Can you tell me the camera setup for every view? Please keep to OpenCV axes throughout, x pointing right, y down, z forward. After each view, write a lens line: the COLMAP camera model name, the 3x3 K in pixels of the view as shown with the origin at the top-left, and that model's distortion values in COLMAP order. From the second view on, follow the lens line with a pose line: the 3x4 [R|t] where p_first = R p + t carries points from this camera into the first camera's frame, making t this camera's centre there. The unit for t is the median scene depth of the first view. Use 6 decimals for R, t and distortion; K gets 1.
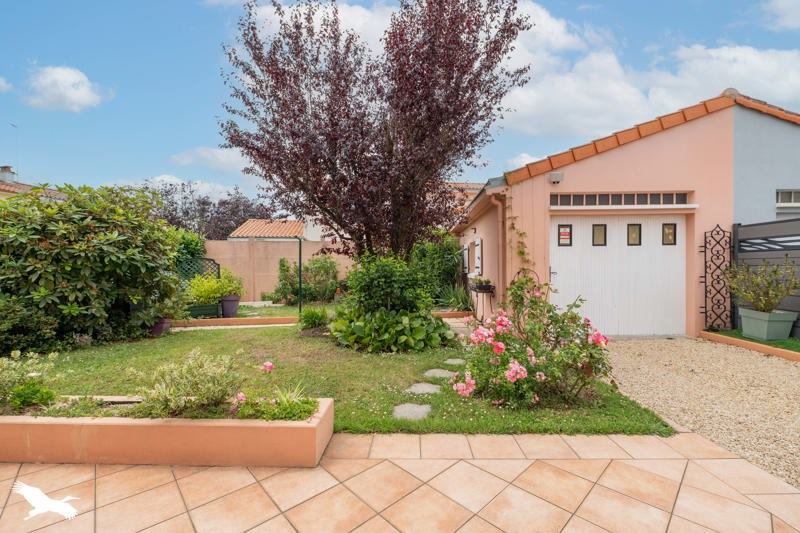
lens RADIAL K [[323.6, 0, 402.2], [0, 323.6, 271.4], [0, 0, 1]] dist [-0.008358, -0.000091]
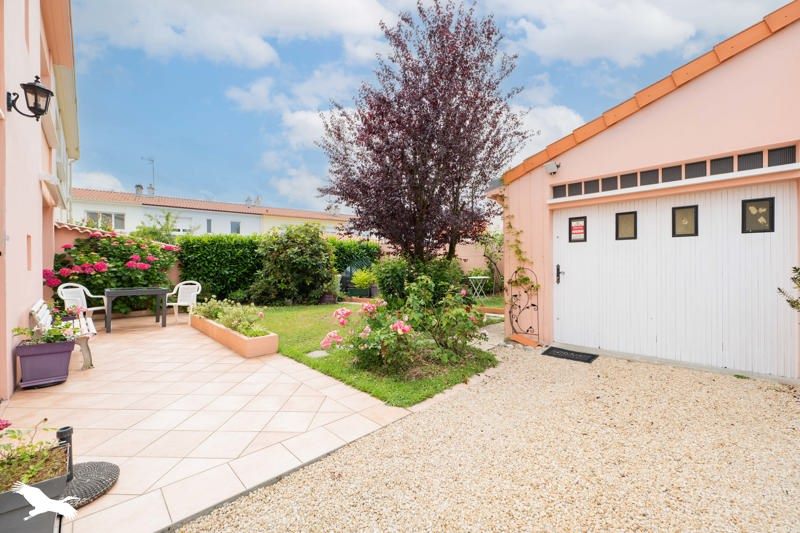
lens RADIAL K [[317.9, 0, 402.4], [0, 317.9, 264.4], [0, 0, 1]] dist [-0.004406, -0.000183]
pose [[0.719413, 0.001310, -0.694581, 0.772802], [0.000704, 0.999996, 0.002615, -0.021035], [0.694582, -0.002370, 0.719410, 0.058317]]
